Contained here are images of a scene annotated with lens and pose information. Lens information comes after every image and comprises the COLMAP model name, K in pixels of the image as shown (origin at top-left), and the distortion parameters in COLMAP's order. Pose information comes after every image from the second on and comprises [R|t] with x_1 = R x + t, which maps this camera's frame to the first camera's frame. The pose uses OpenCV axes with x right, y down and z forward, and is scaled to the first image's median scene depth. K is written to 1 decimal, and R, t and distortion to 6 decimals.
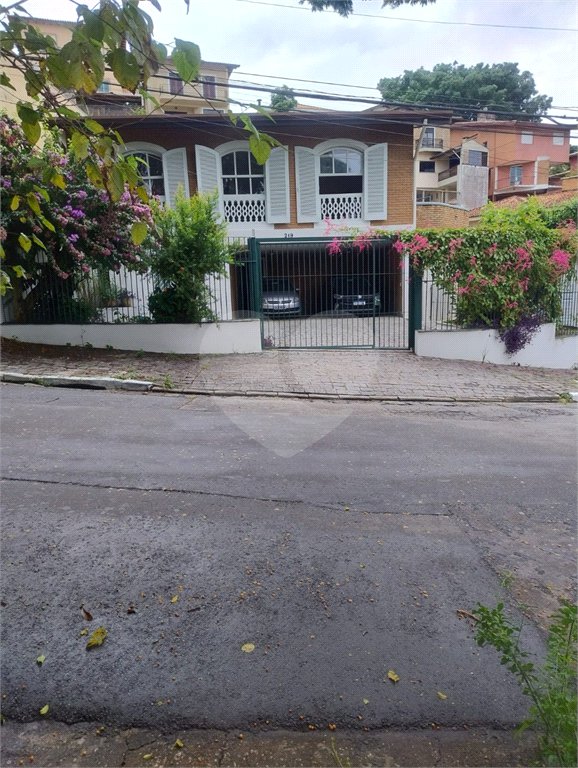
lens RADIAL K [[519.6, 0, 290.1], [0, 519.6, 389.7], [0, 0, 1]] dist [0.062532, -0.073735]
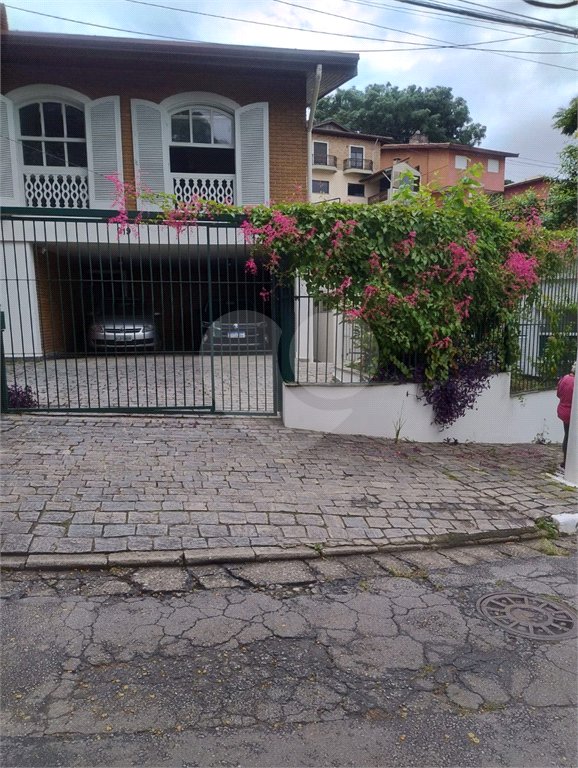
lens RADIAL K [[564.4, 0, 282.7], [0, 564.4, 408.7], [0, 0, 1]] dist [0.079160, -0.108973]
pose [[0.993007, 0.007247, 0.117829, 0.164500], [-0.002905, 0.999312, -0.036974, -0.061623], [-0.118016, 0.036373, 0.992345, 0.380562]]
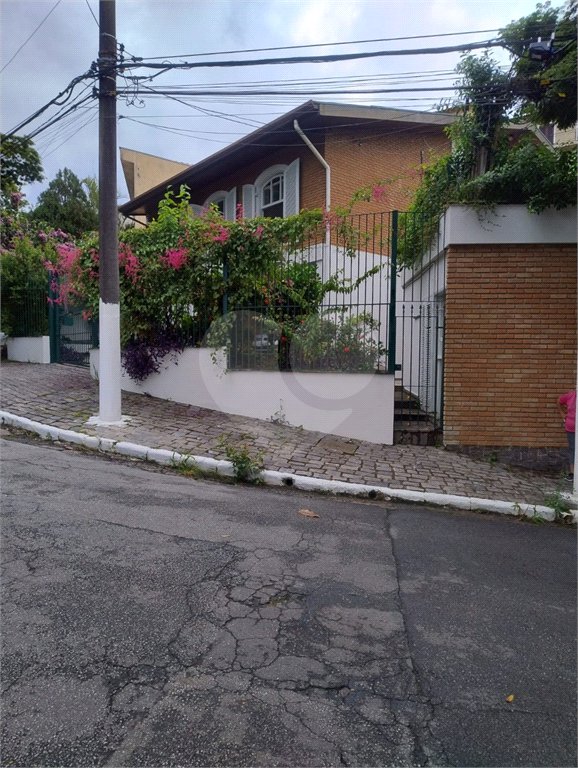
lens RADIAL K [[519.6, 0, 290.1], [0, 519.6, 389.7], [0, 0, 1]] dist [0.062532, -0.073735]
pose [[0.615793, 0.076286, -0.784207, 1.241688], [-0.185365, 0.981392, -0.050088, -0.061416], [0.765793, 0.176208, 0.618475, 0.720029]]
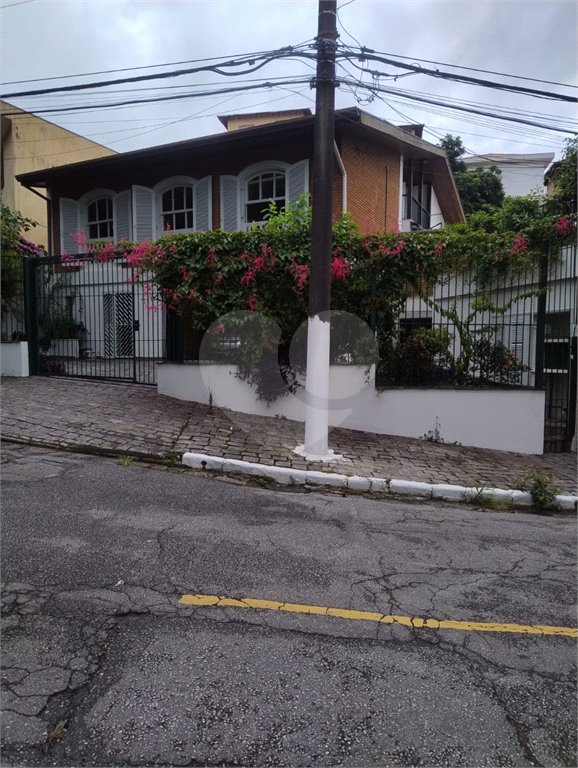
lens RADIAL K [[516.7, 0, 249.5], [0, 516.7, 389.2], [0, 0, 1]] dist [0.005475, -0.000698]
pose [[0.884841, 0.073501, -0.460058, 0.712502], [-0.124126, 0.988977, -0.080732, -0.024889], [0.449053, 0.128540, 0.884211, 0.358660]]
